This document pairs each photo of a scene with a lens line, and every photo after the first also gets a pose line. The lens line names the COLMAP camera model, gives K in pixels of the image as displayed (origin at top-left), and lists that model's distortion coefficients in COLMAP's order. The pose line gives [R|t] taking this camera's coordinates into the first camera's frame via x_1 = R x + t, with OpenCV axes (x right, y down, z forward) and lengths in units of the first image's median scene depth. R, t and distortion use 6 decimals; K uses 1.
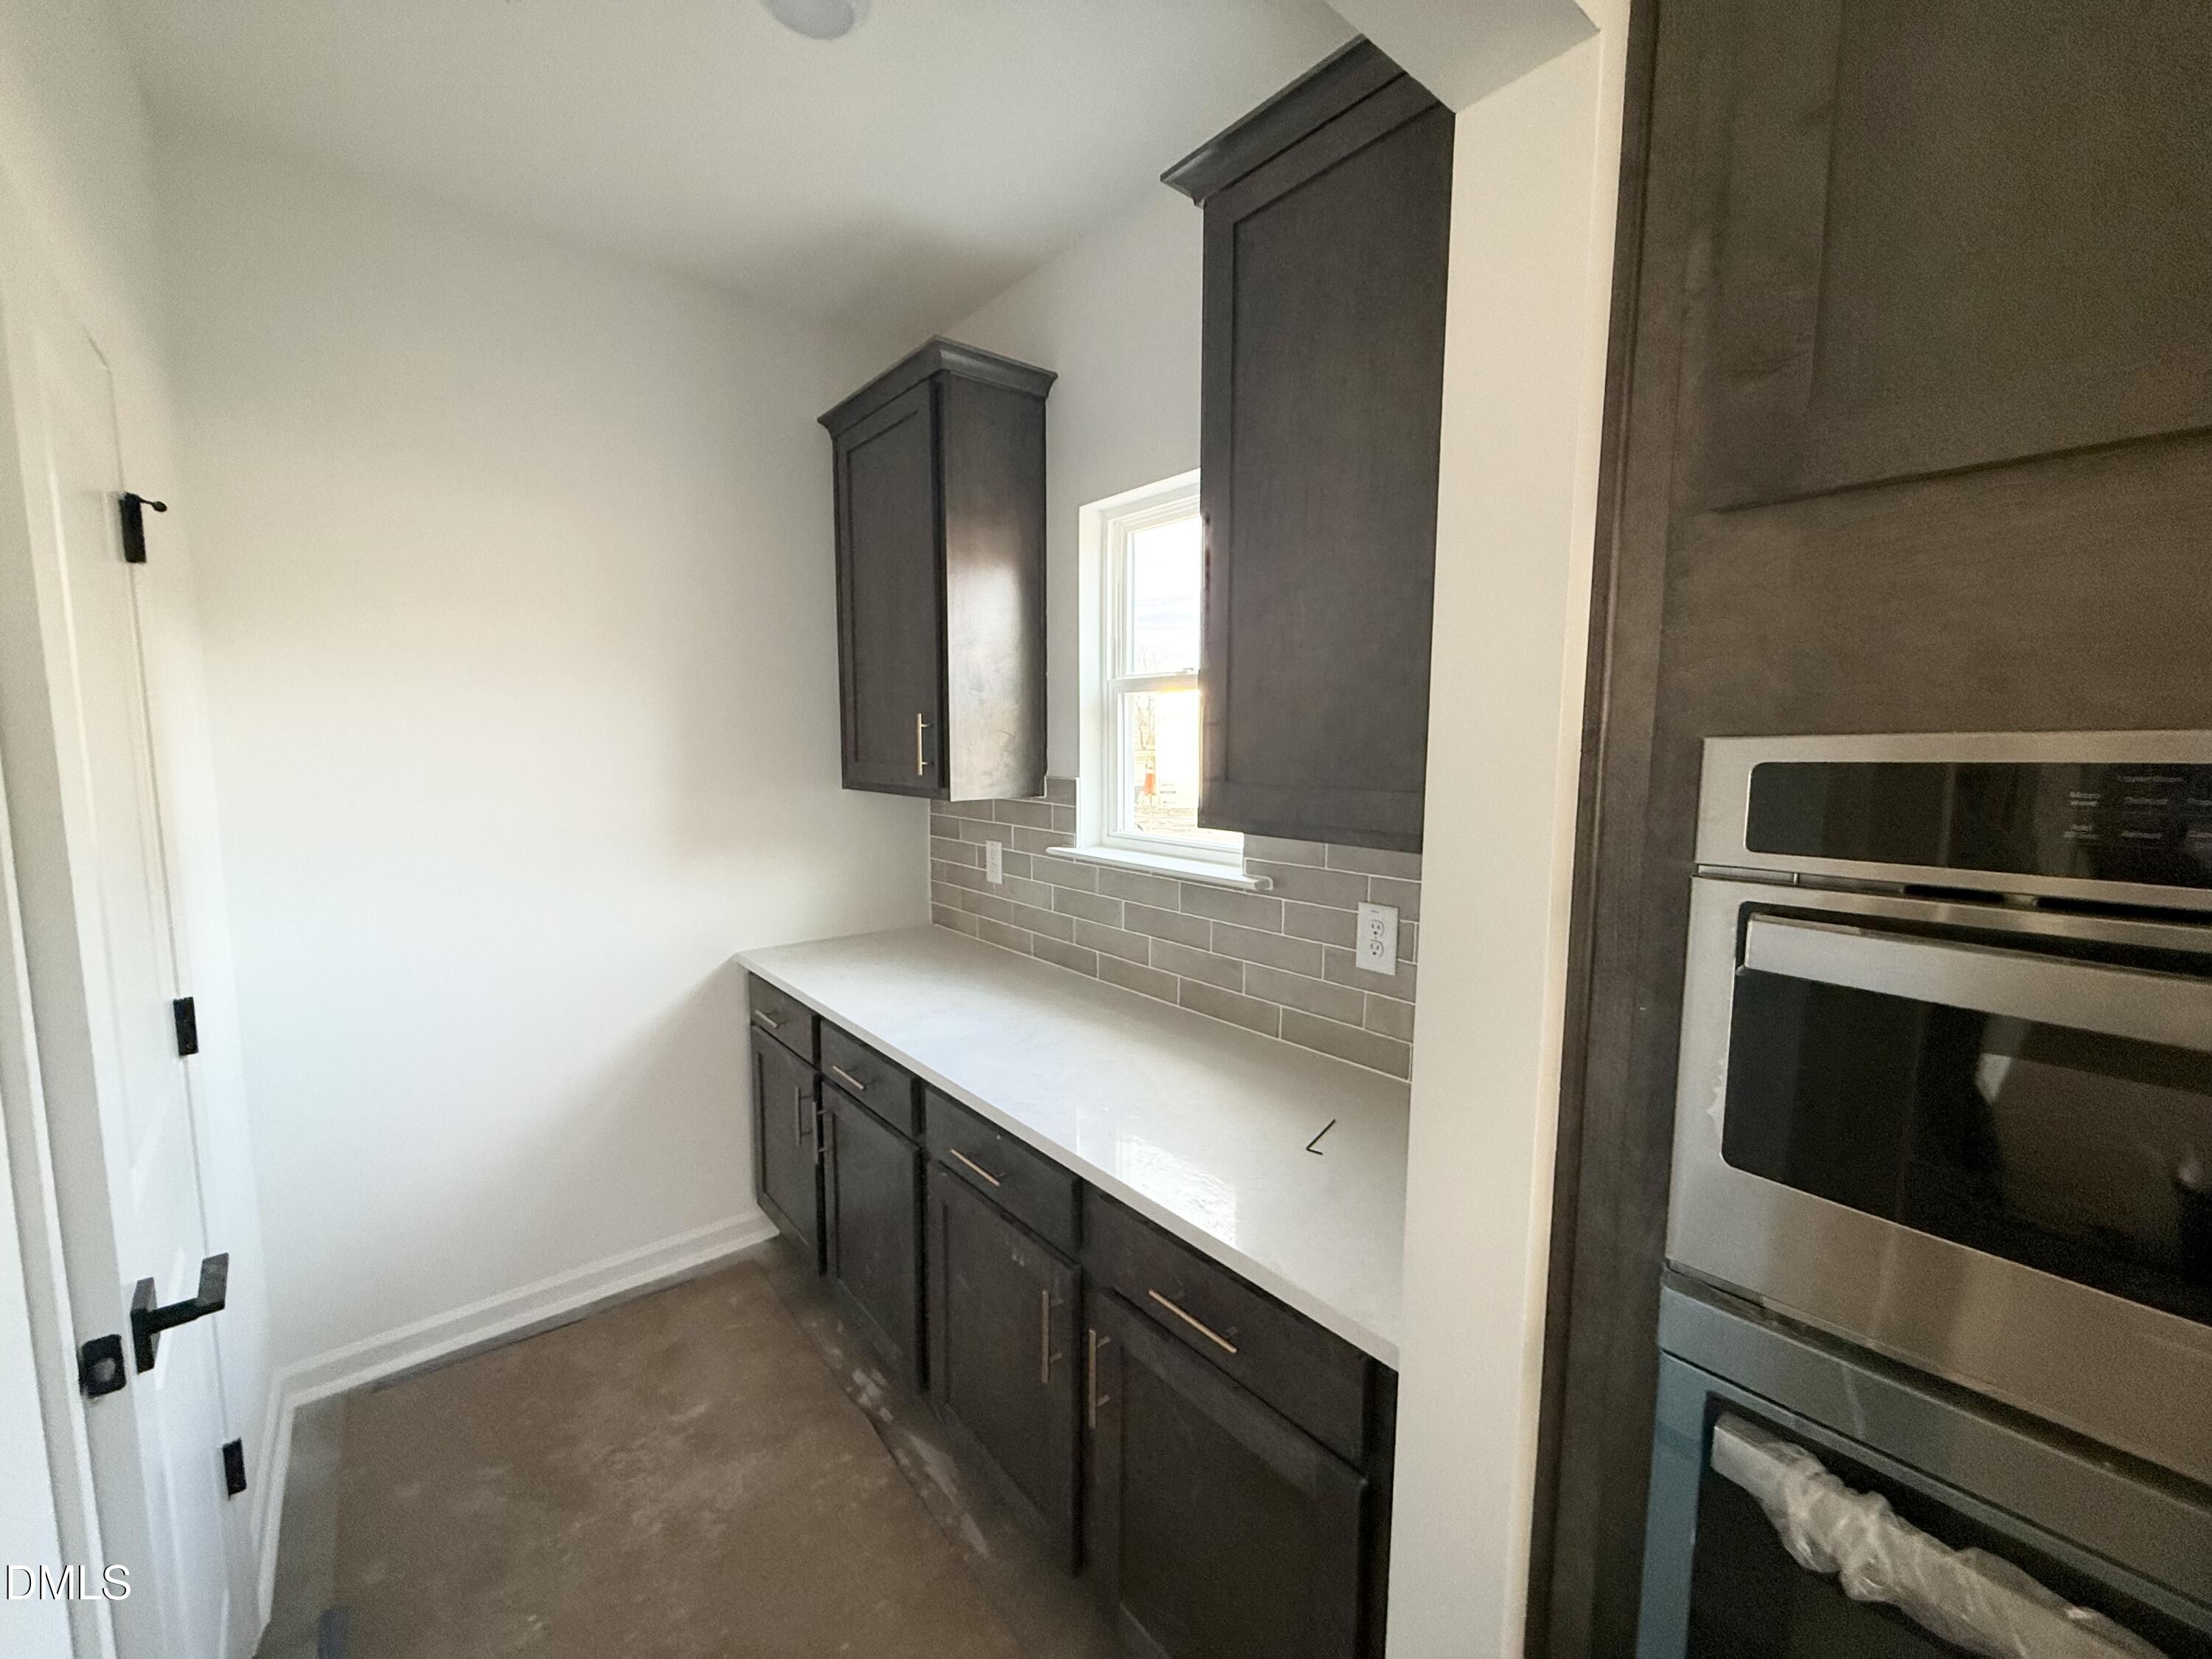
lens RADIAL K [[880.9, 0, 1106.0], [0, 880.9, 829.5], [0, 0, 1]] dist [-0.000401, 0.000423]
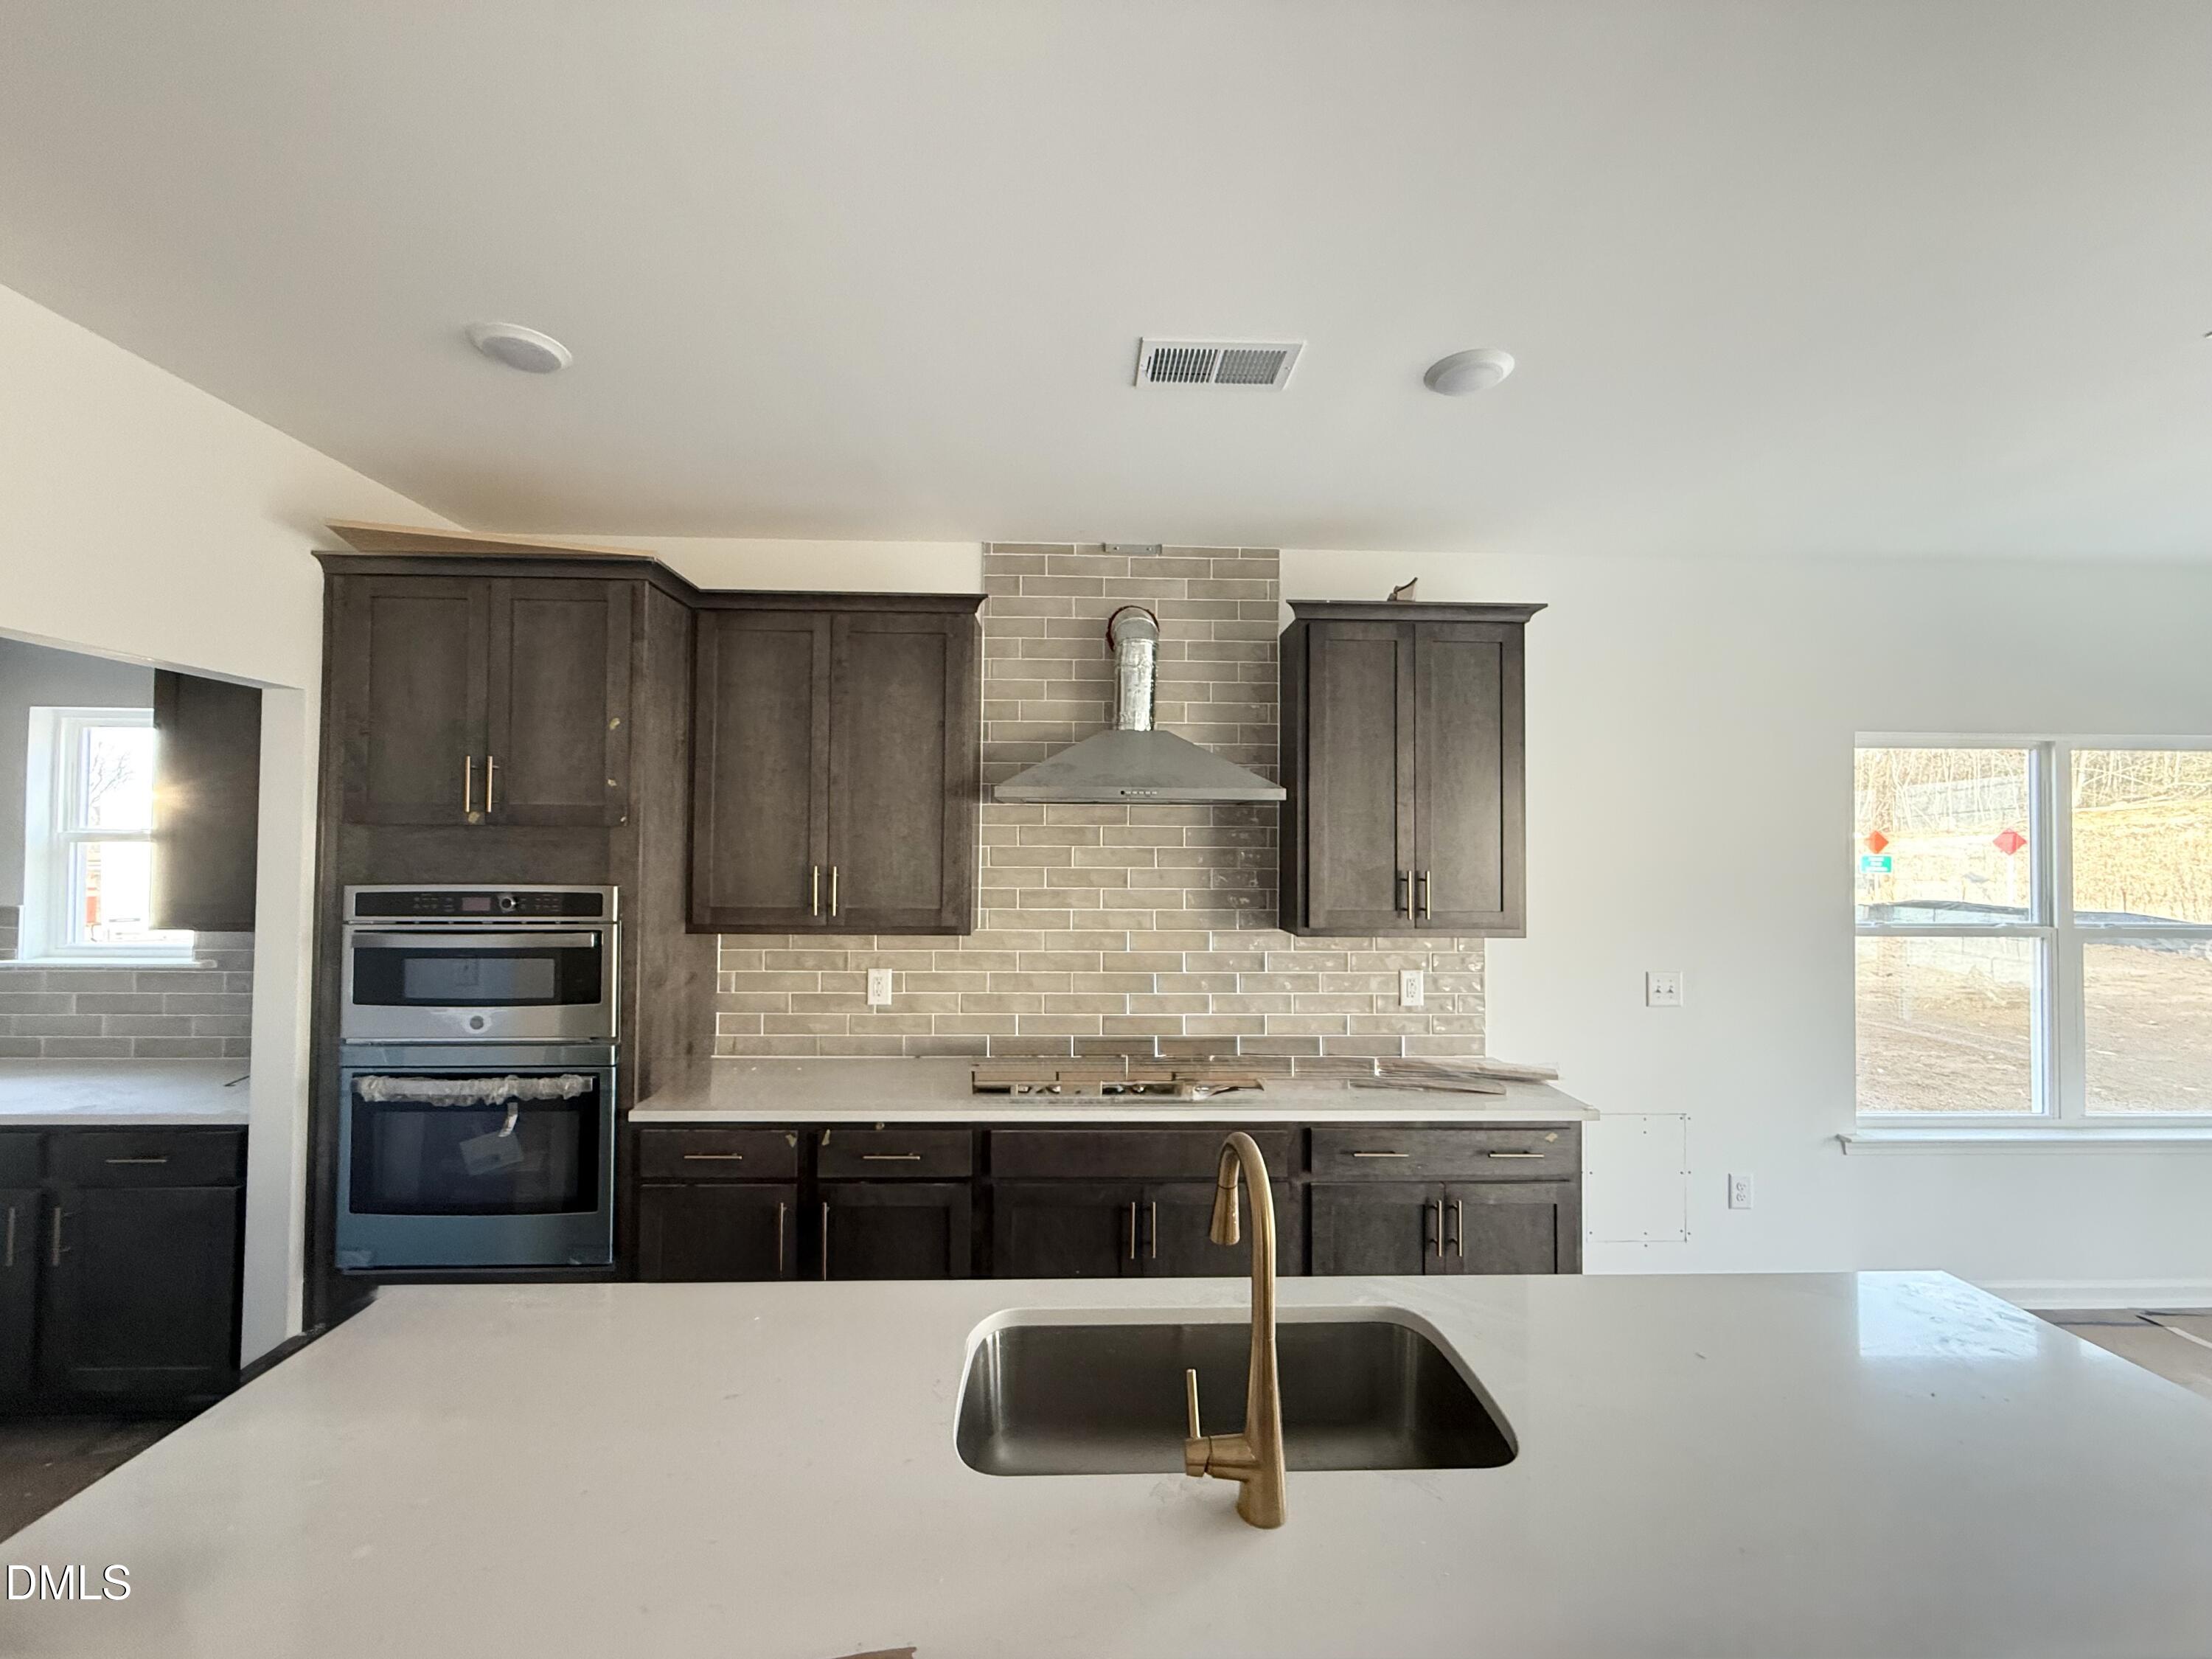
lens RADIAL K [[880.9, 0, 1106.0], [0, 880.9, 829.5], [0, 0, 1]] dist [-0.000401, 0.000423]
pose [[0.615379, 0.017216, 0.788044, -0.126207], [0.076819, 0.993692, -0.081696, 0.101055], [-0.784479, 0.110811, 0.610175, -1.843741]]
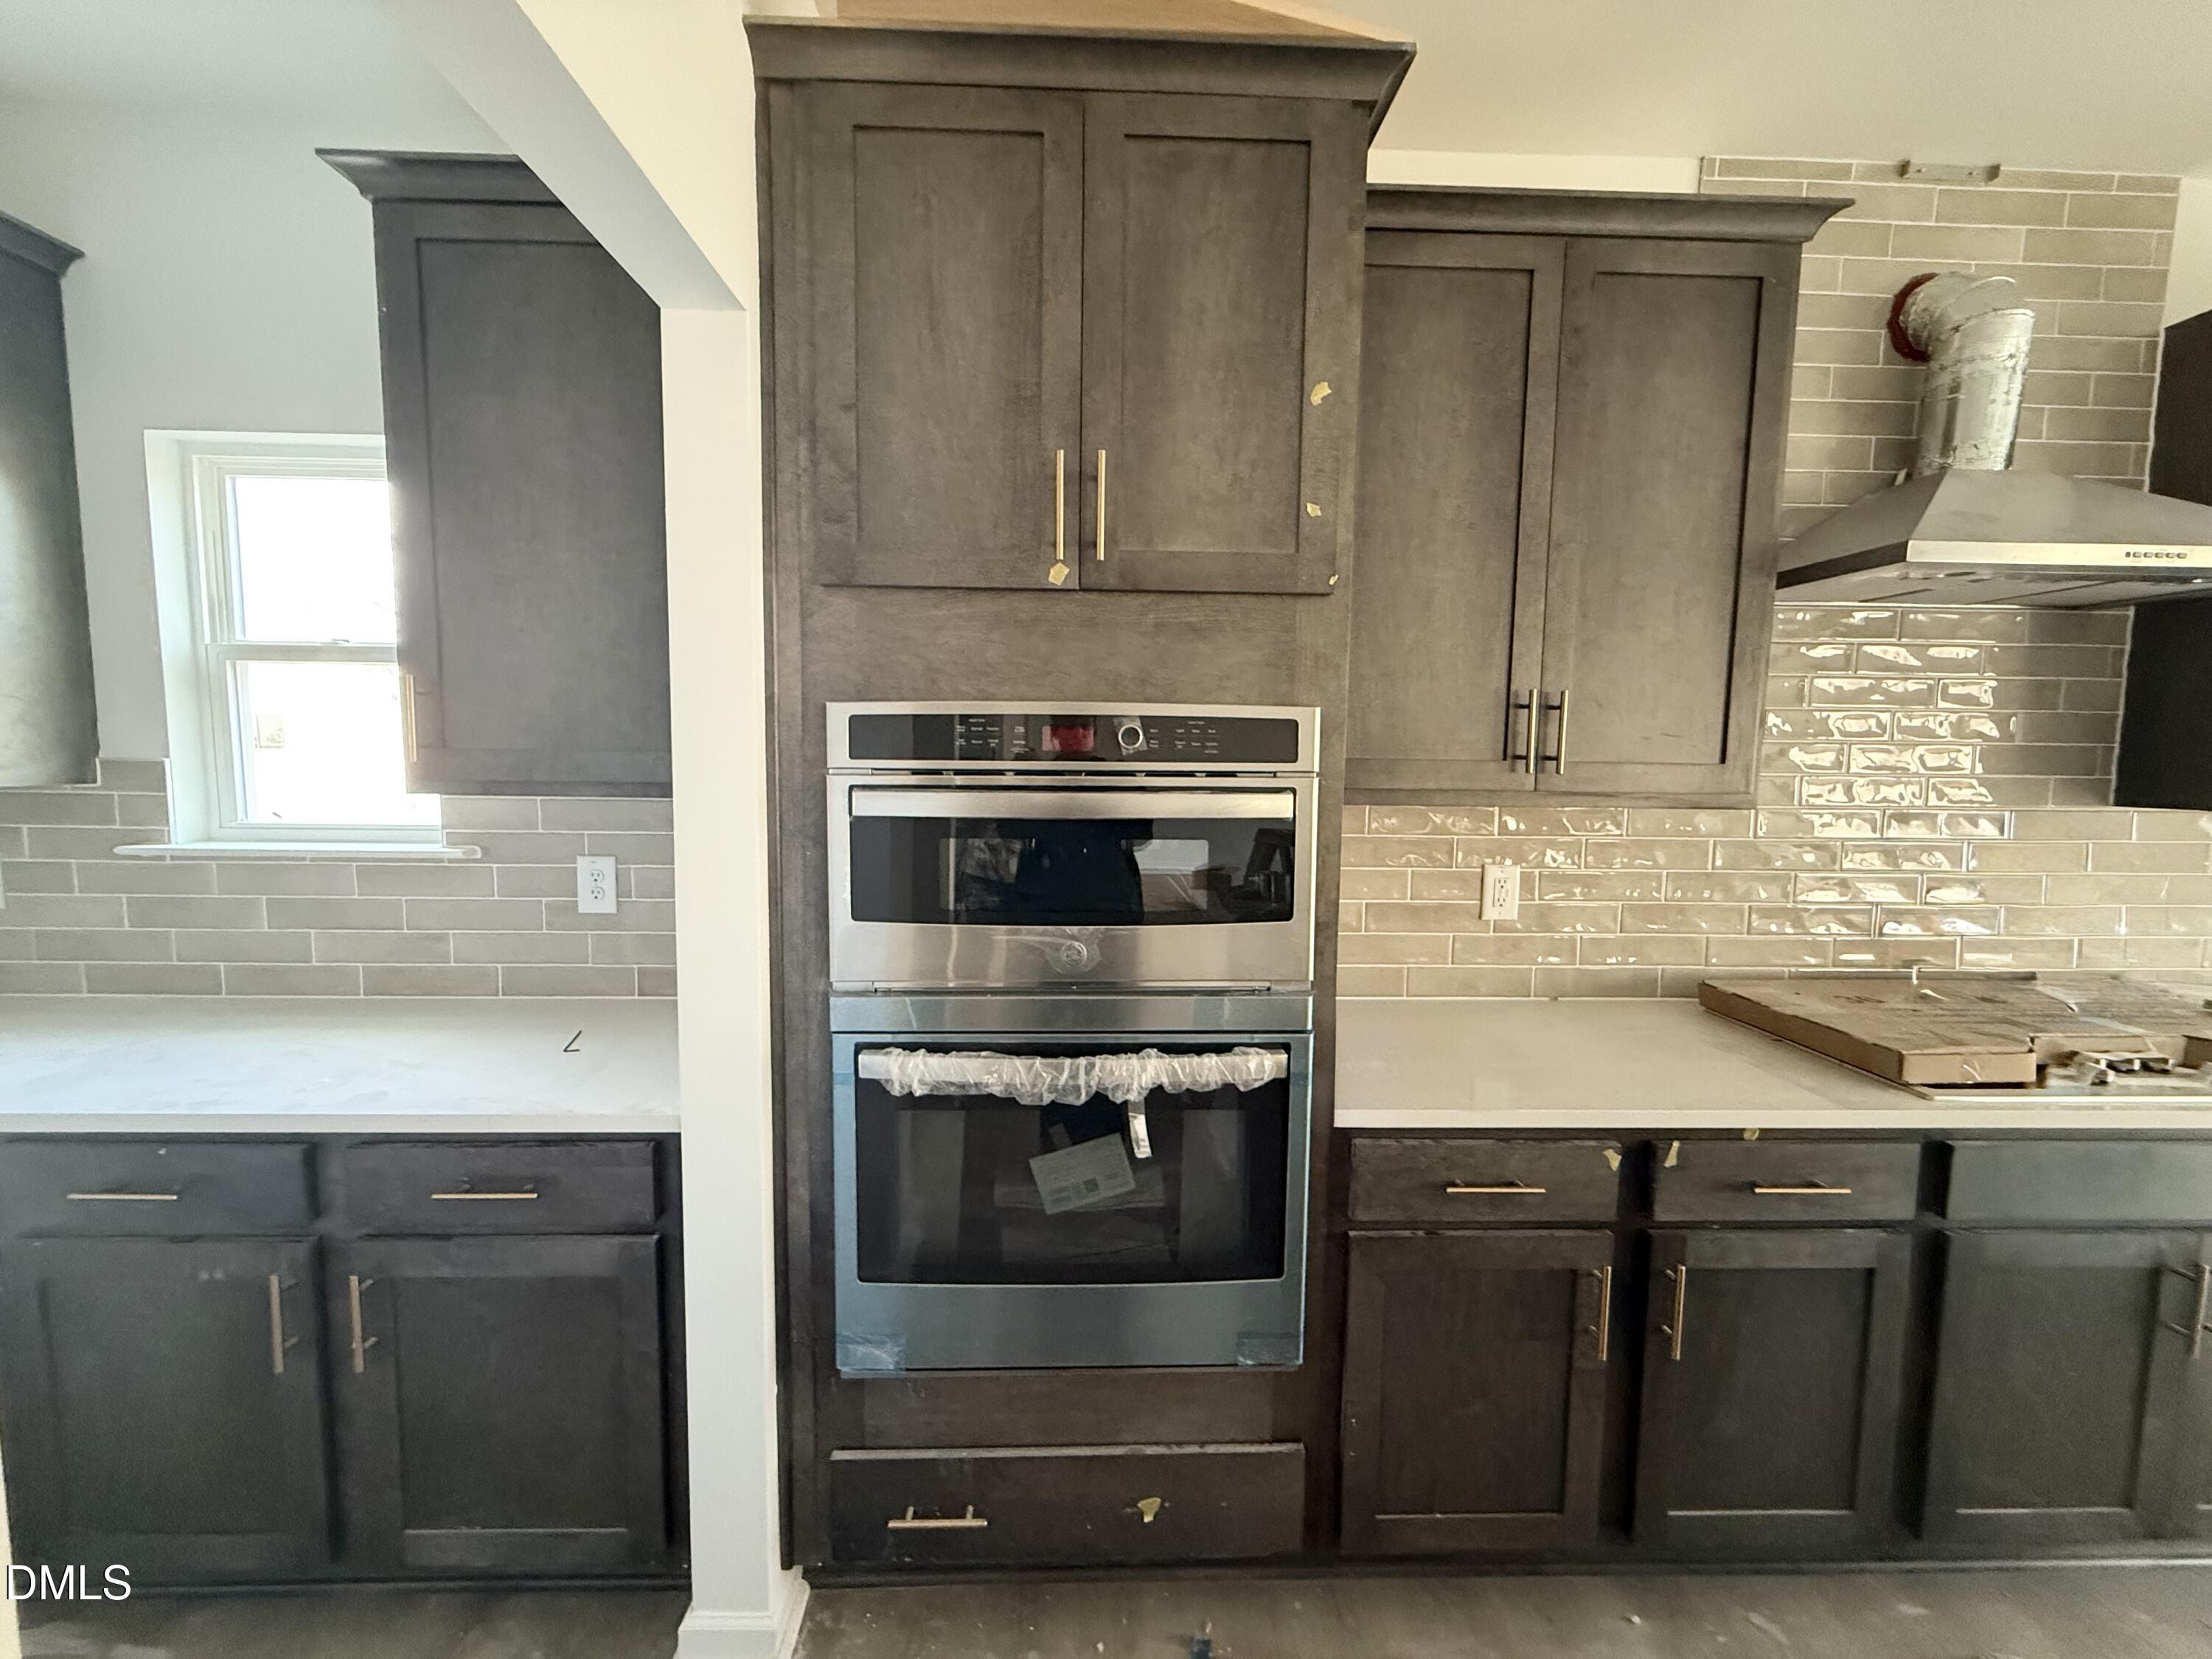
lens RADIAL K [[880.9, 0, 1106.0], [0, 880.9, 829.5], [0, 0, 1]] dist [-0.000401, 0.000423]
pose [[0.616482, -0.063111, 0.784836, -0.238696], [0.071981, 0.997126, 0.023641, 0.086468], [-0.784072, 0.041919, 0.619253, -0.333716]]
